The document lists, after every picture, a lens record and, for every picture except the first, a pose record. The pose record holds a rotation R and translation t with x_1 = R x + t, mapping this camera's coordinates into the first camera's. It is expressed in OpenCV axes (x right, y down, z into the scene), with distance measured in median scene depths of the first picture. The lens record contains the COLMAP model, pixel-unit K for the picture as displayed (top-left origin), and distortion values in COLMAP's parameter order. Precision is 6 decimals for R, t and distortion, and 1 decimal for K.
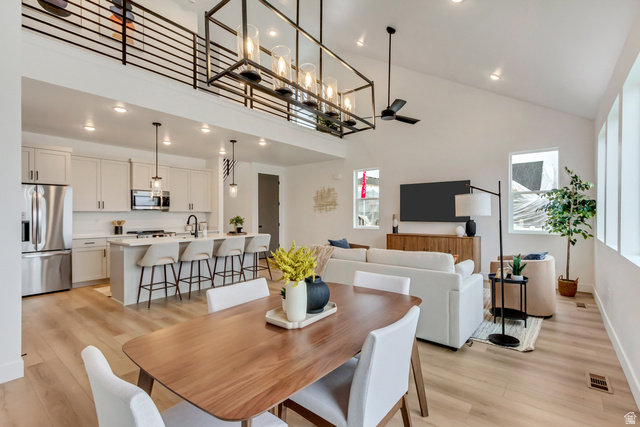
lens RADIAL K [[305.9, 0, 323.4], [0, 305.9, 215.4], [0, 0, 1]] dist [0.003042, -0.000103]
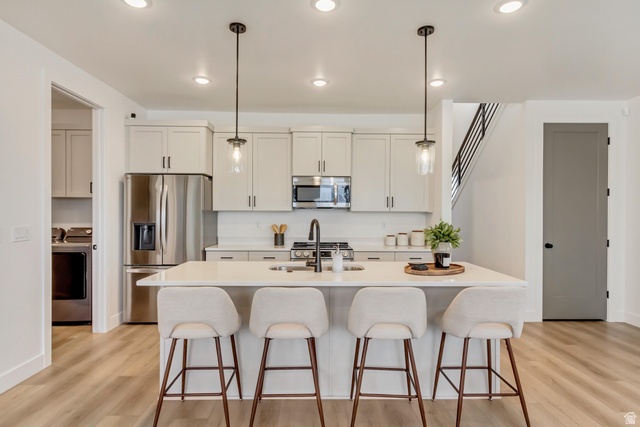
lens RADIAL K [[350.9, 0, 320.0], [0, 350.9, 213.5], [0, 0, 1]] dist [0.004437, 0.000980]
pose [[0.629986, 0.006897, -0.776576, -0.030934], [-0.010058, 0.999949, 0.000721, -0.008580], [0.776542, 0.007357, 0.630023, 0.596513]]
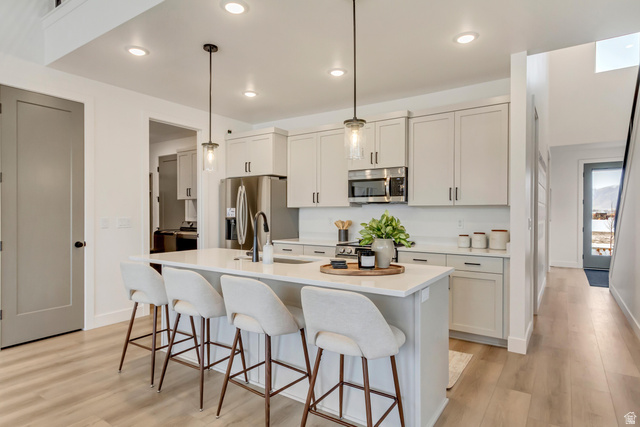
lens RADIAL K [[360.7, 0, 319.3], [0, 360.7, 215.8], [0, 0, 1]] dist [-0.001623, -0.000868]
pose [[0.071837, 0.008712, -0.997378, 0.095289], [-0.005685, 0.999949, 0.008325, 0.000340], [0.997400, 0.005072, 0.071883, 0.900302]]
